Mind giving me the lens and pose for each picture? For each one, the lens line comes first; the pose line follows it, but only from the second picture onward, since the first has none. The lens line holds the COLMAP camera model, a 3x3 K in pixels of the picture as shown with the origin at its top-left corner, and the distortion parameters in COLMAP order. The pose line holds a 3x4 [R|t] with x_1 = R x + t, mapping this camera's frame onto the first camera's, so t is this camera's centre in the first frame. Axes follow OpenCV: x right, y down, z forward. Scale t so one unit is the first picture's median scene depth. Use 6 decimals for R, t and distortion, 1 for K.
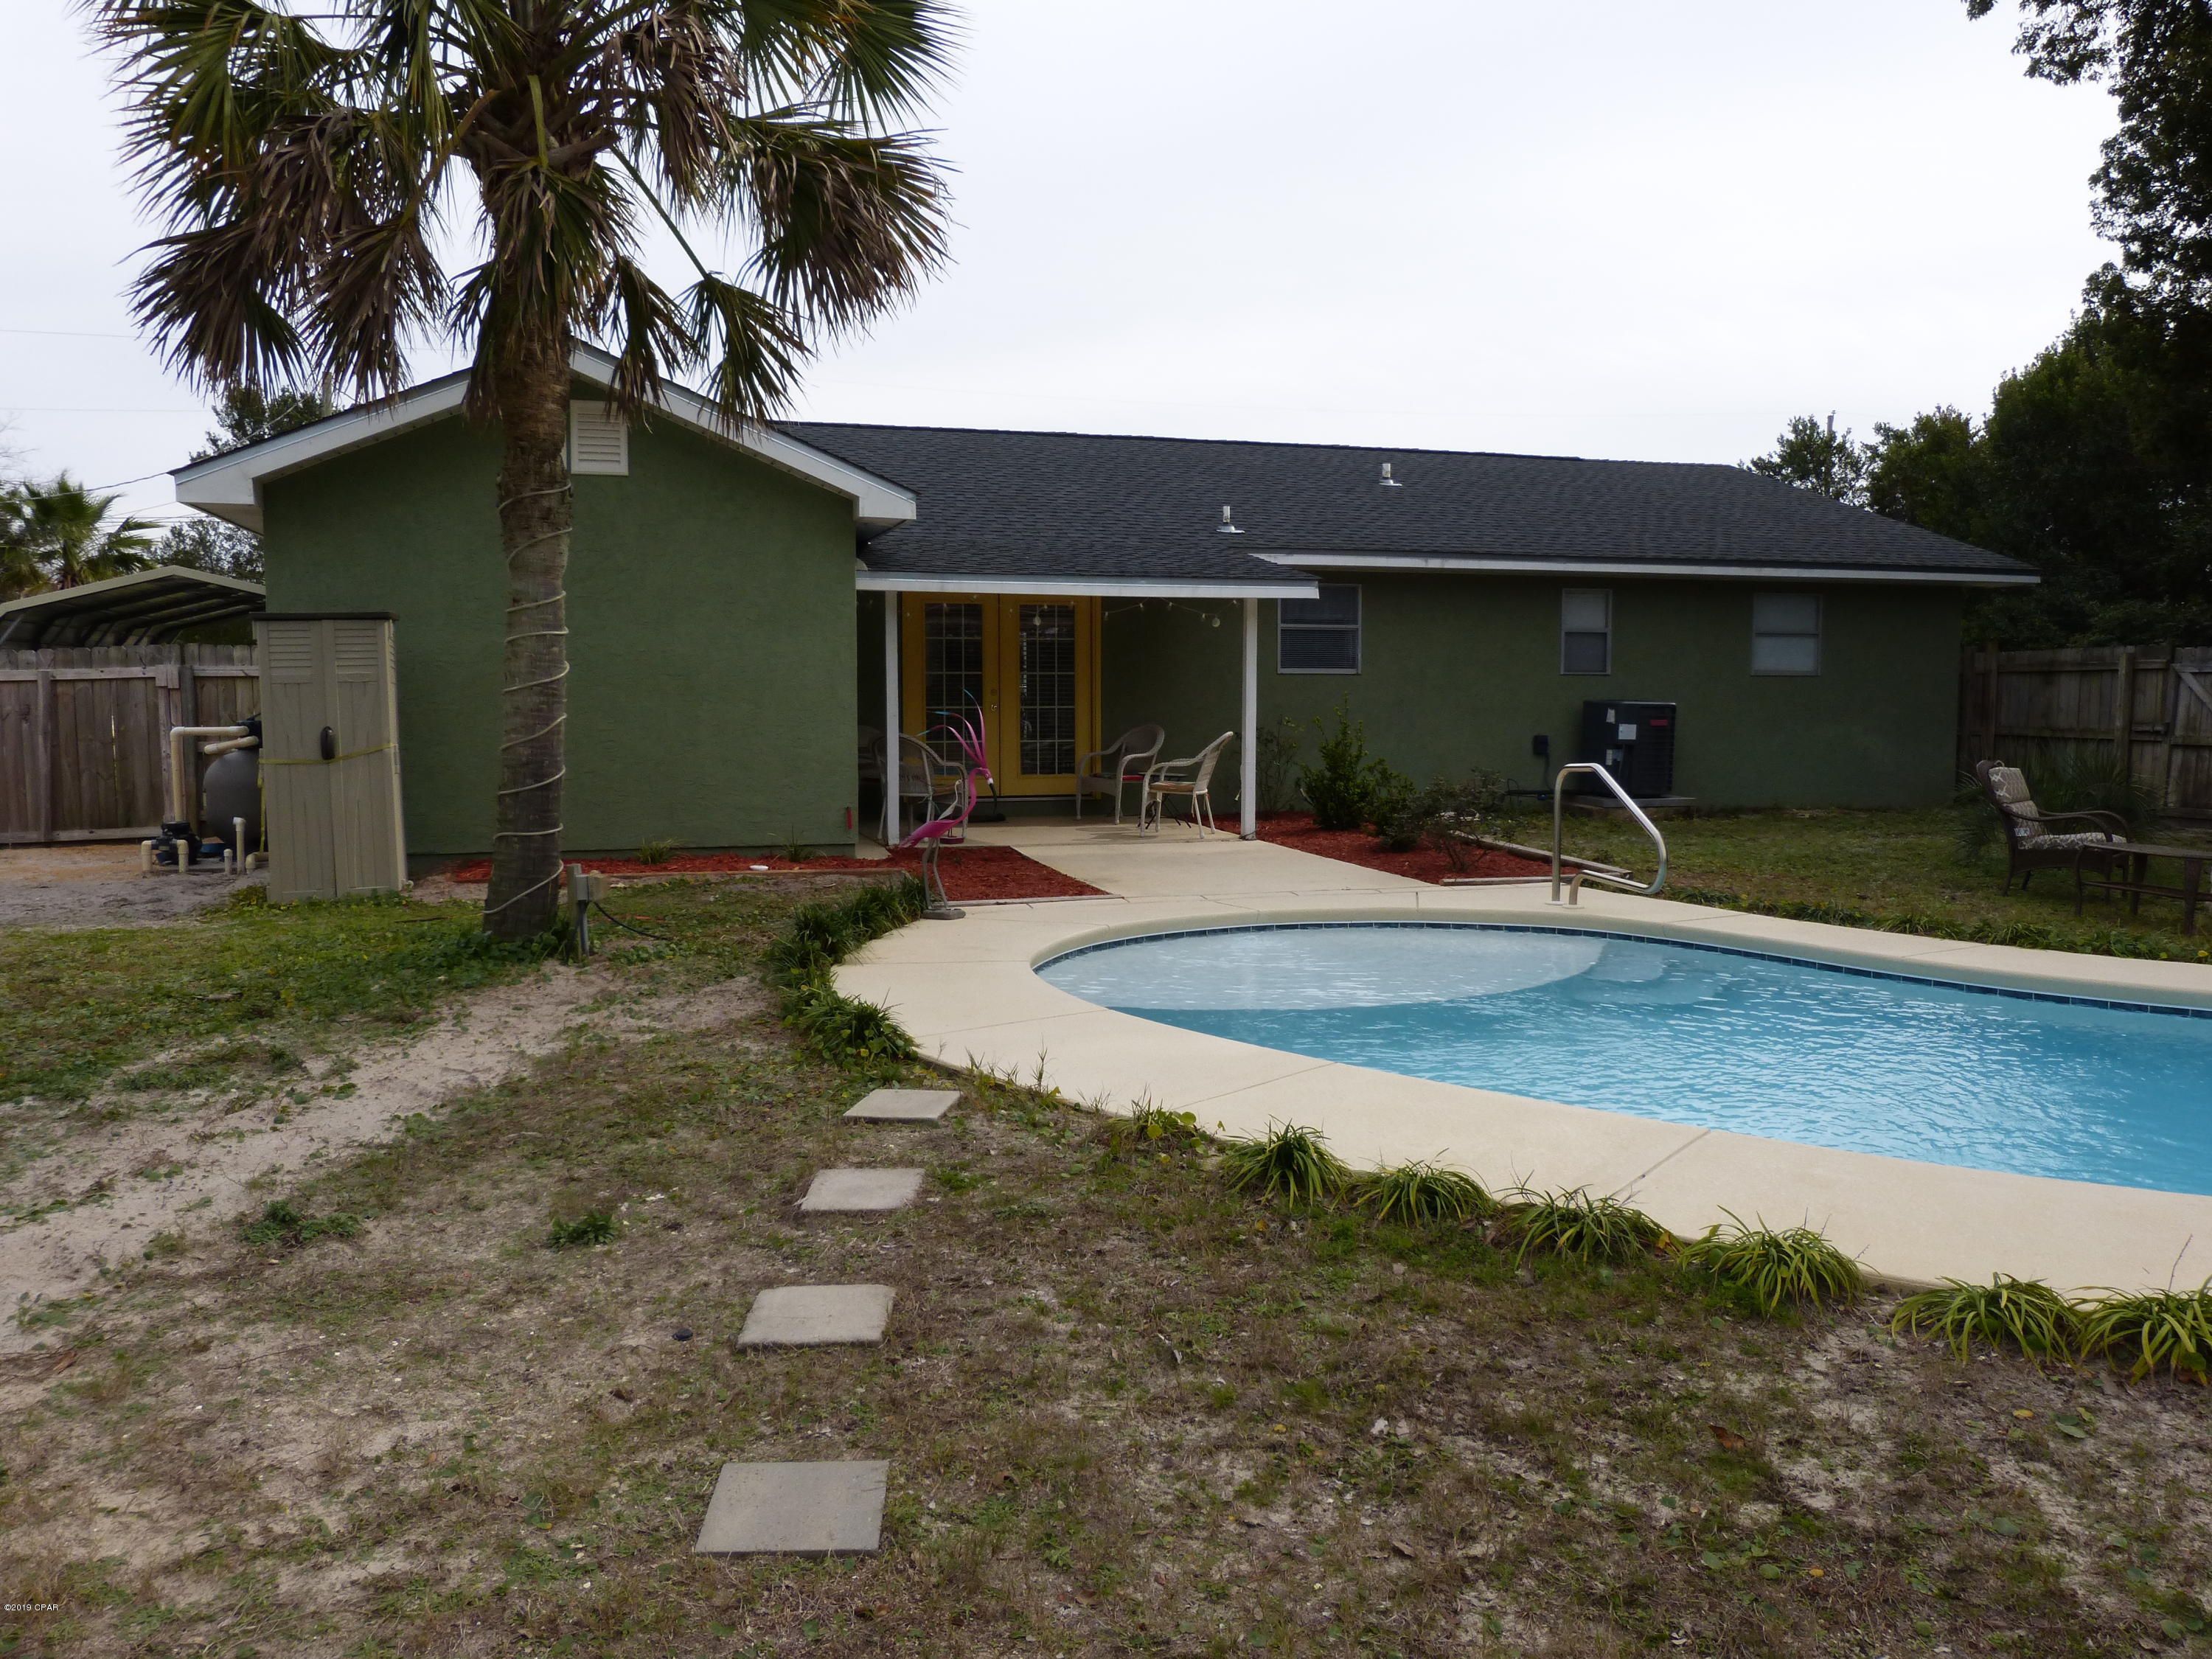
lens RADIAL K [[1646.8, 0, 1107.1], [0, 1646.8, 828.1], [0, 0, 1]] dist [-0.023544, 0.004577]
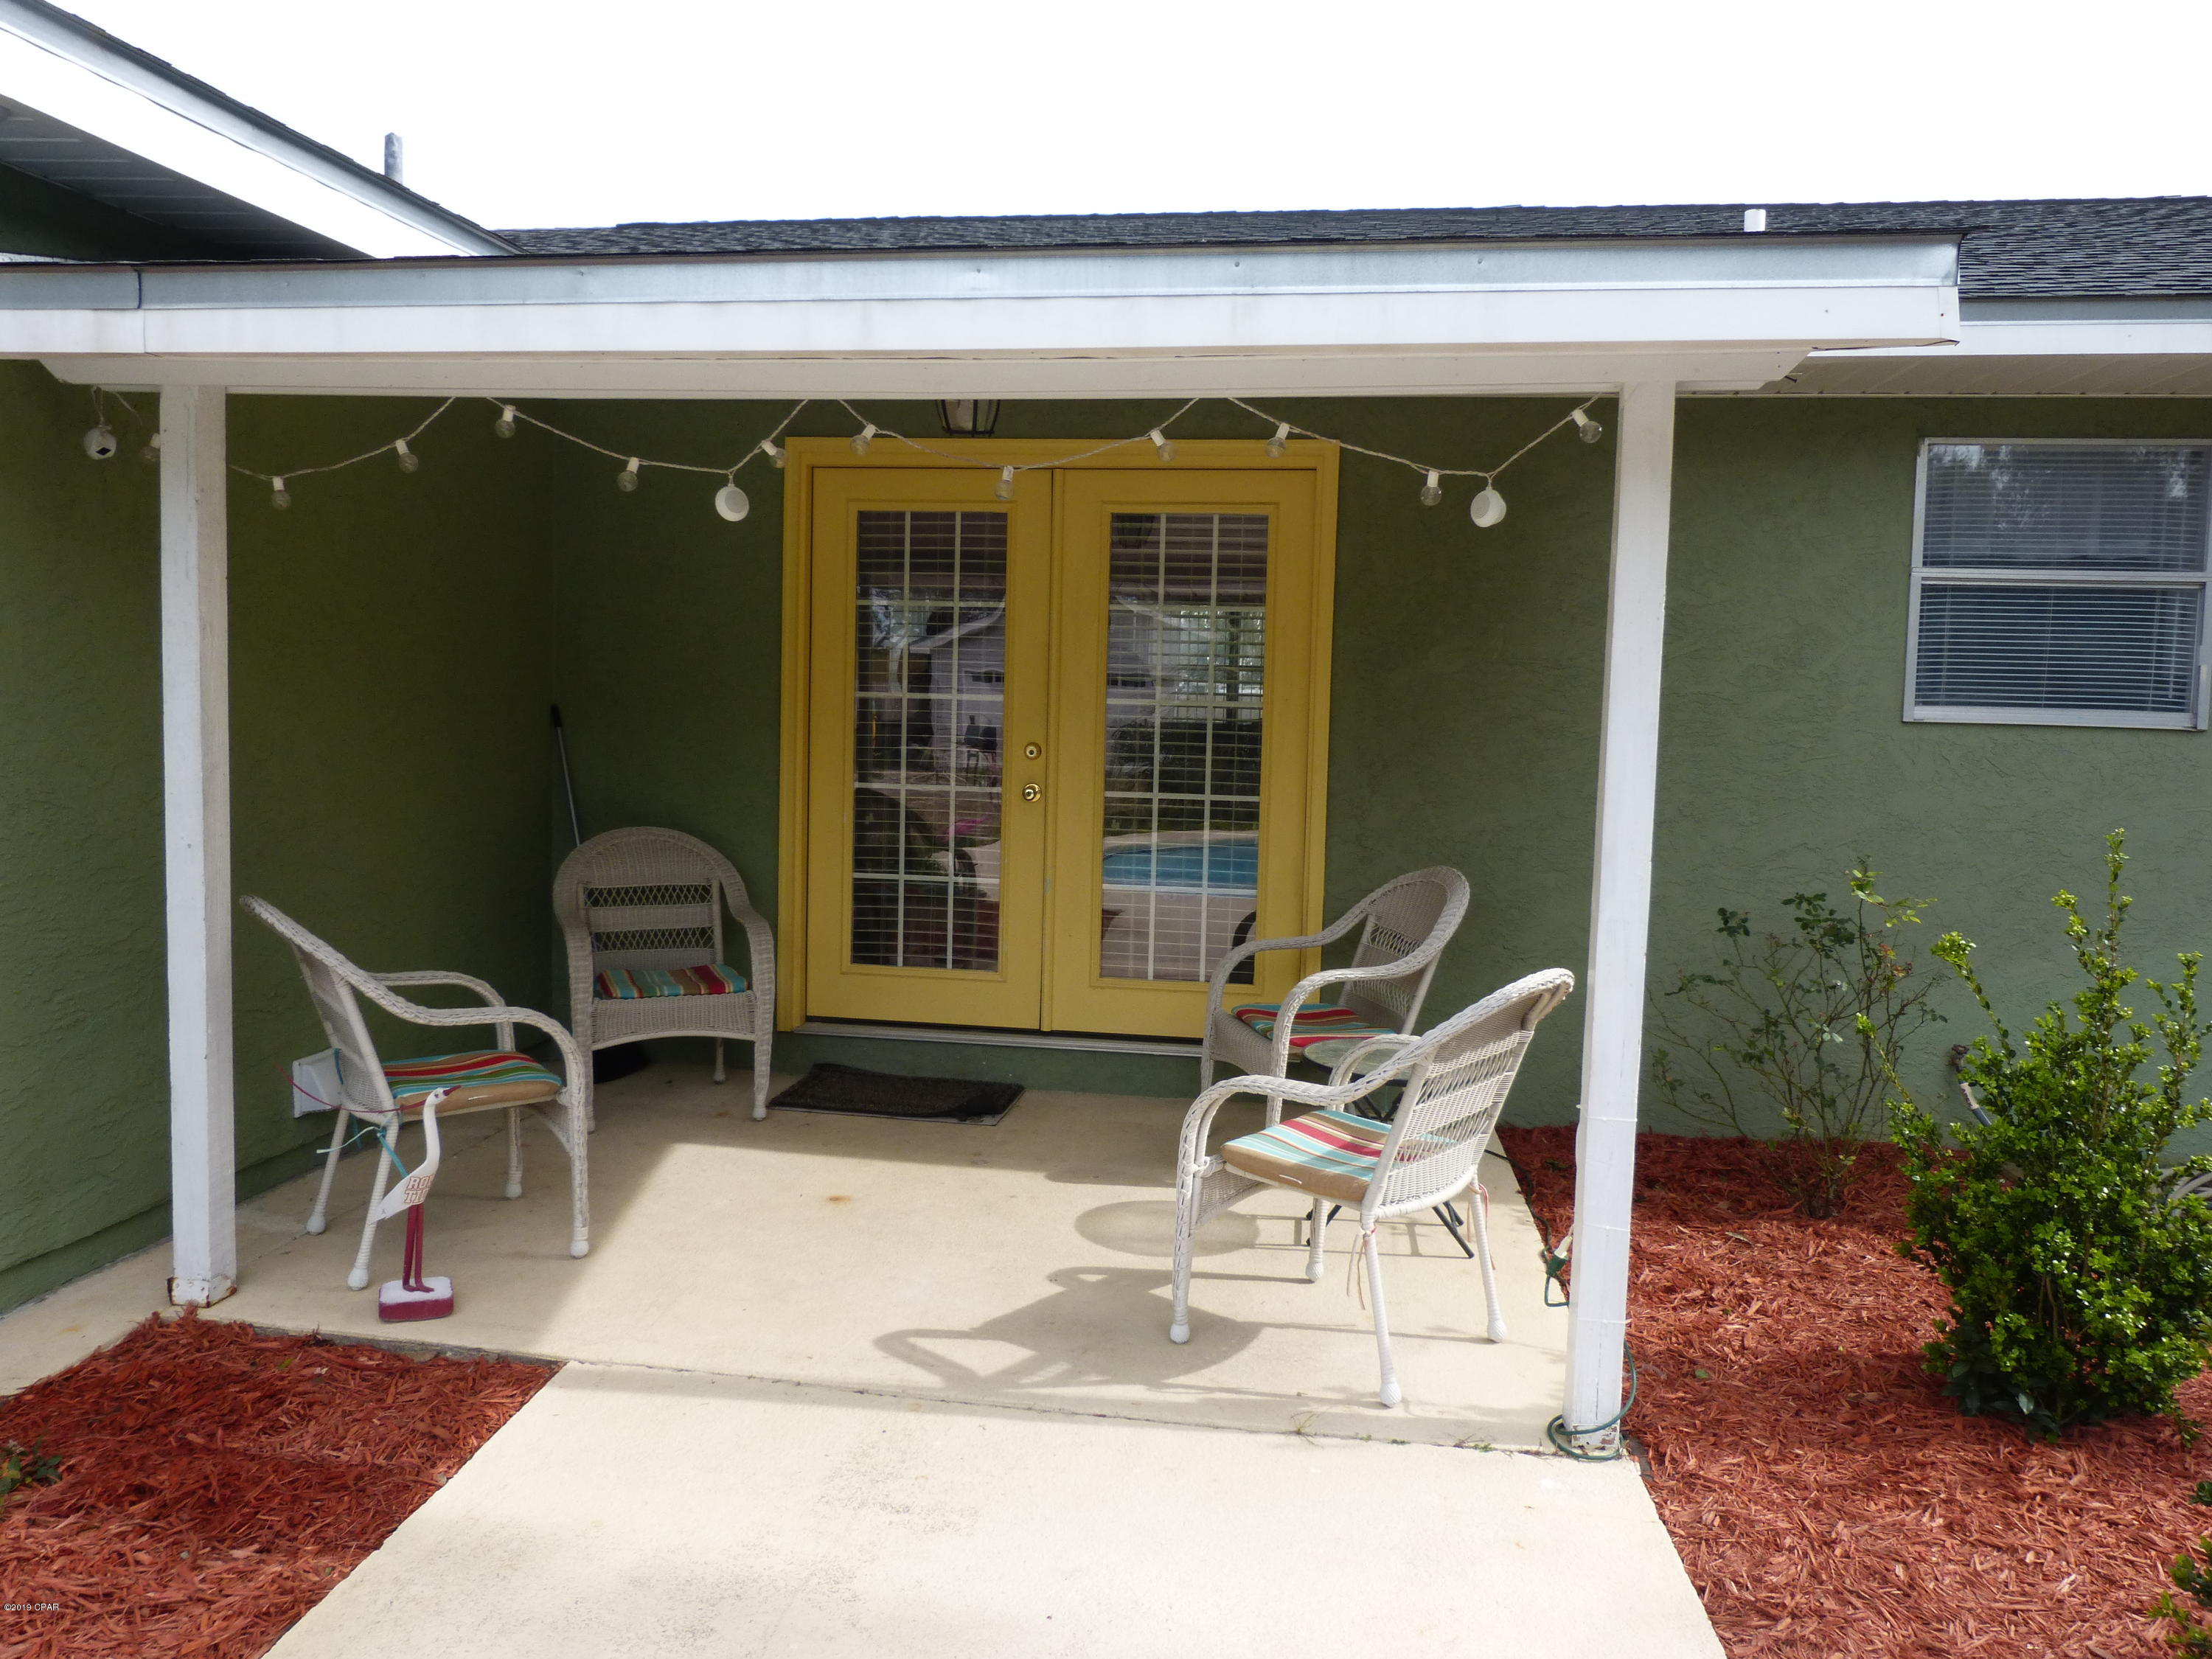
lens RADIAL K [[1646.8, 0, 1102.8], [0, 1646.8, 824.0], [0, 0, 1]] dist [-0.023544, 0.004577]
pose [[0.903955, 0.055289, -0.424037, 0.097642], [-0.060946, 0.998141, 0.000221, -0.063638], [0.423261, 0.025644, 0.905645, 0.634989]]
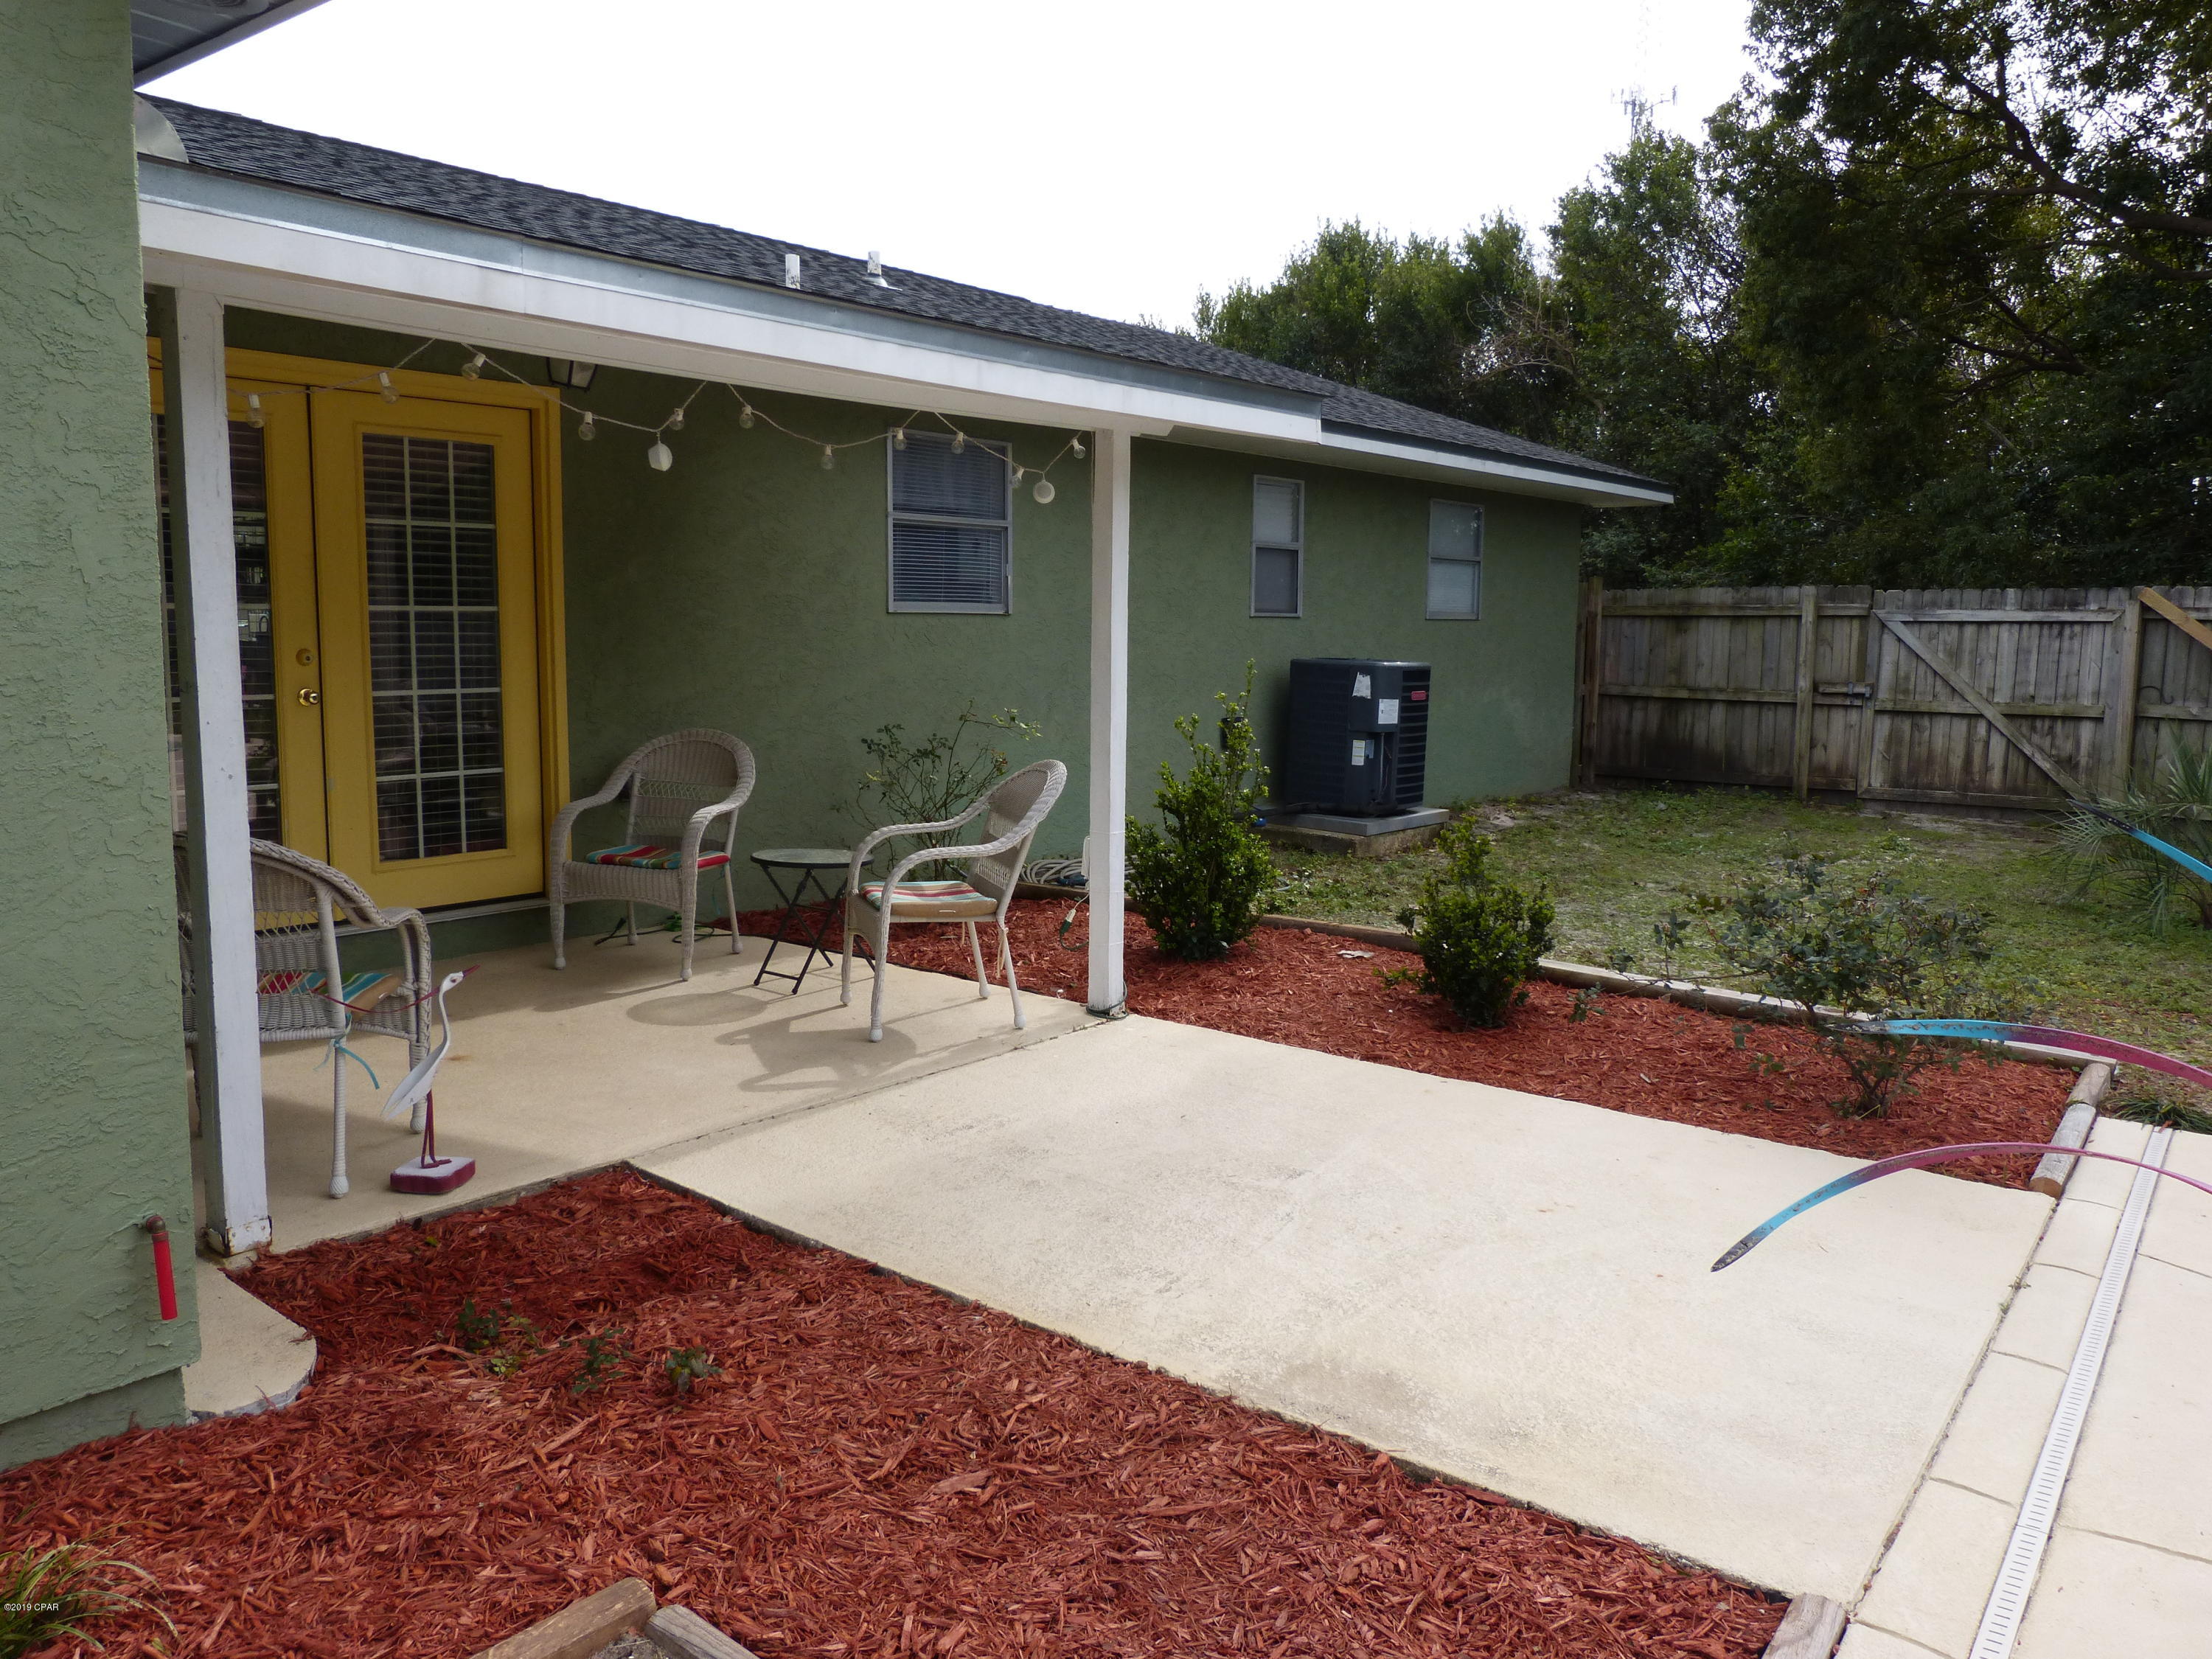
lens RADIAL K [[1646.8, 0, 1065.0], [0, 1646.8, 817.9], [0, 0, 1]] dist [-0.023544, 0.004577]
pose [[0.833829, -0.059498, 0.548807, -0.126976], [0.037910, 0.997999, 0.050597, -0.054508], [-0.550719, -0.021384, 0.834417, 0.547385]]
